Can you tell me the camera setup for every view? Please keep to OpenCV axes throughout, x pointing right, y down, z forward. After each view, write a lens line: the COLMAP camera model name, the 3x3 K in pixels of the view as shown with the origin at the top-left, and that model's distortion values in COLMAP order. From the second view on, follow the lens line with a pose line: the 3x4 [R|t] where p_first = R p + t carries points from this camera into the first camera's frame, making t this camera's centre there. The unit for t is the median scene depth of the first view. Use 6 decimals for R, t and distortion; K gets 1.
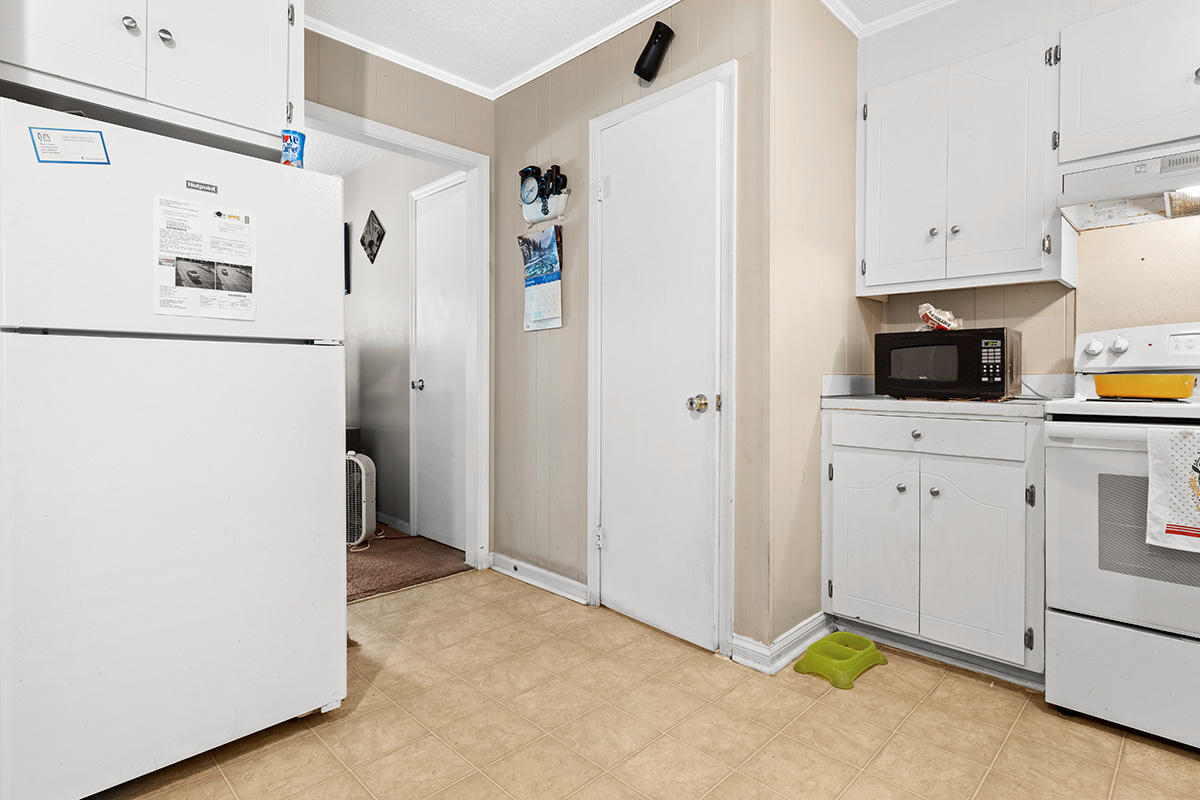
lens RADIAL K [[612.0, 0, 598.9], [0, 612.0, 392.0], [0, 0, 1]] dist [0.000282, 0.000014]
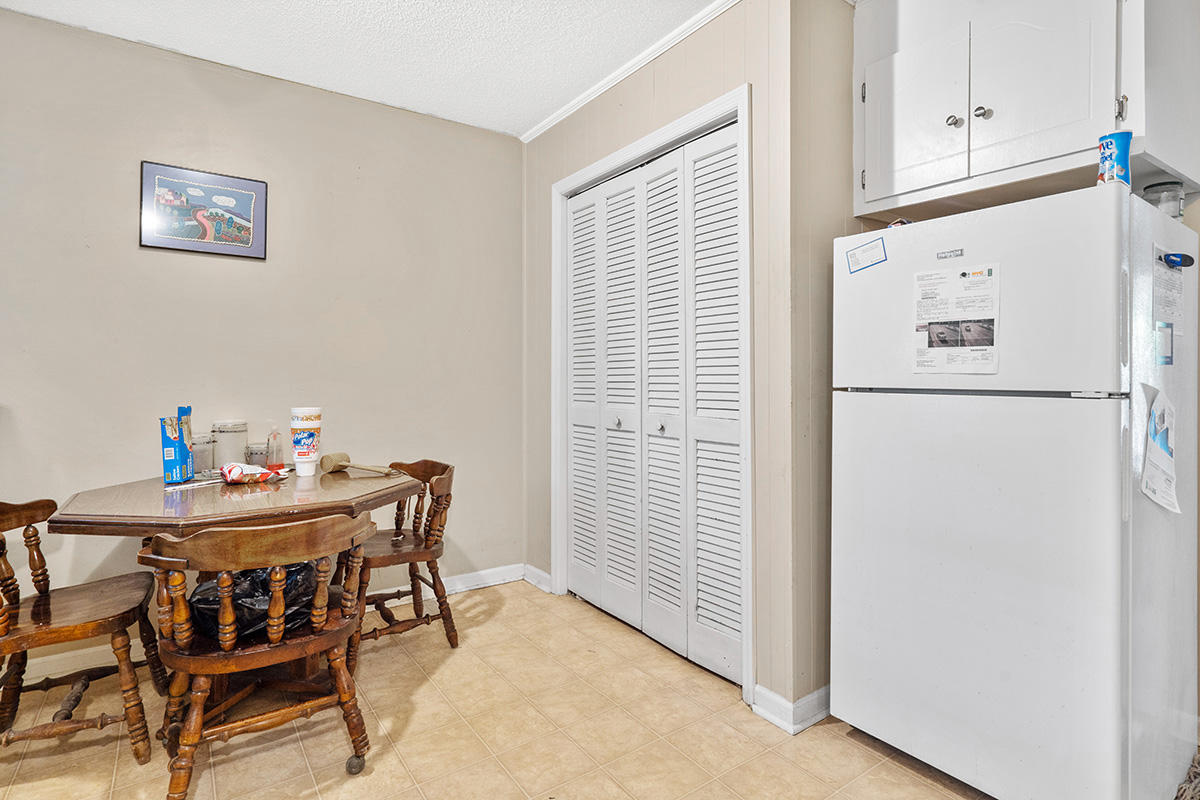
lens RADIAL K [[612.0, 0, 599.5], [0, 612.0, 389.5], [0, 0, 1]] dist [0.000282, 0.000014]
pose [[-0.181807, 0.019129, -0.983148, 0.529307], [-0.028831, 0.999277, 0.024774, -0.101316], [0.982912, 0.032849, -0.181124, 0.580813]]
